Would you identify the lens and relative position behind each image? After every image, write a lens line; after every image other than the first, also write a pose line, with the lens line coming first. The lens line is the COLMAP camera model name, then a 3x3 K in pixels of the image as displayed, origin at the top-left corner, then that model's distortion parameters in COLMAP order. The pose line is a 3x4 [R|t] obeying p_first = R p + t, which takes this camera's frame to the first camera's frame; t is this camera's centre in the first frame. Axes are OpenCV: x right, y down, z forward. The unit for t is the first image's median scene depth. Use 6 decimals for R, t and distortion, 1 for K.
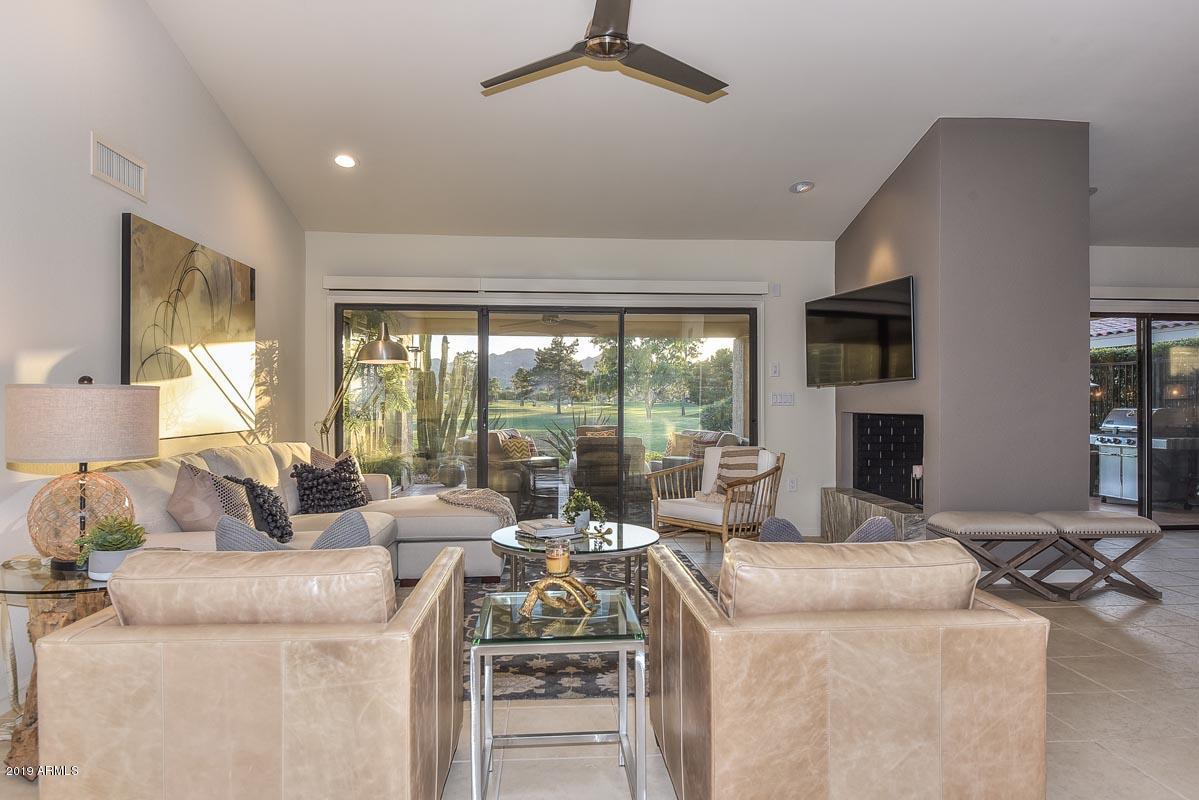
lens RADIAL K [[736.3, 0, 598.6], [0, 736.3, 402.1], [0, 0, 1]] dist [0.004627, -0.001186]
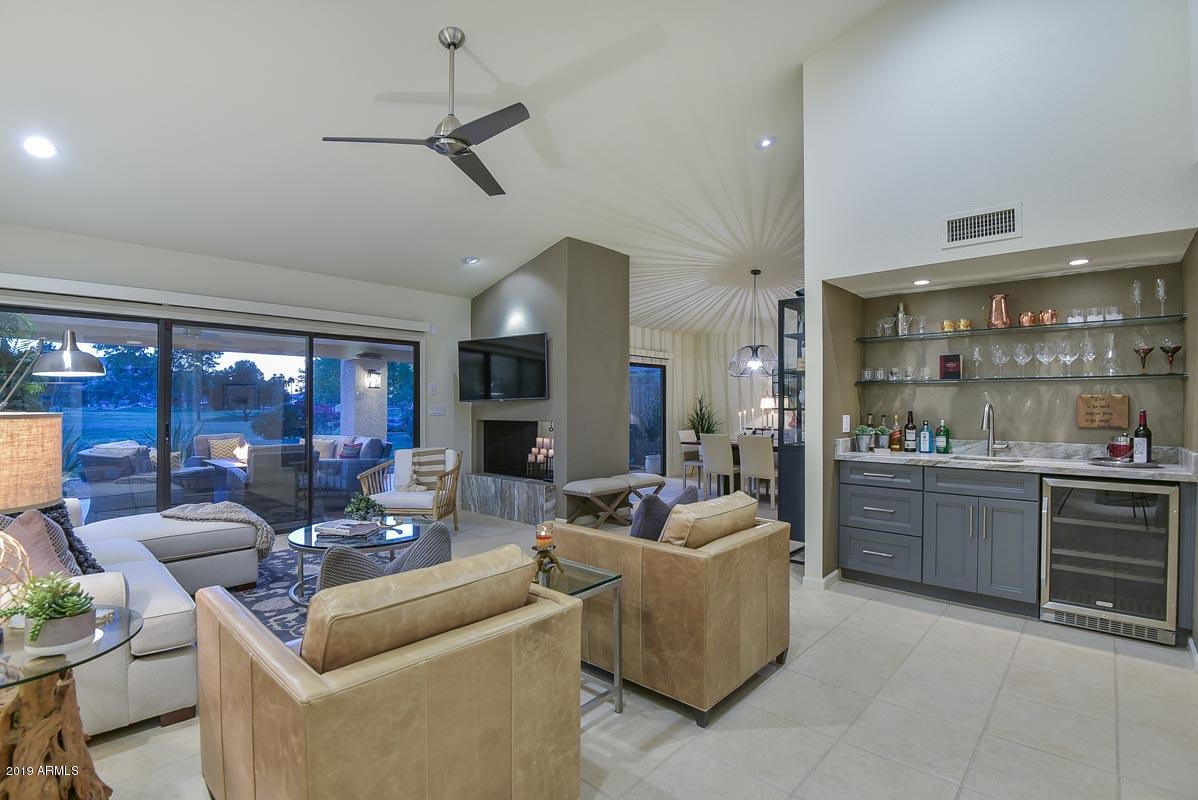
lens RADIAL K [[552.0, 0, 605.3], [0, 552.0, 402.6], [0, 0, 1]] dist [-0.013299, -0.001061]
pose [[0.724447, 0.003748, 0.689320, -0.939384], [0.001759, 0.999972, -0.007286, -0.046269], [-0.689328, 0.006491, 0.724420, 0.226723]]
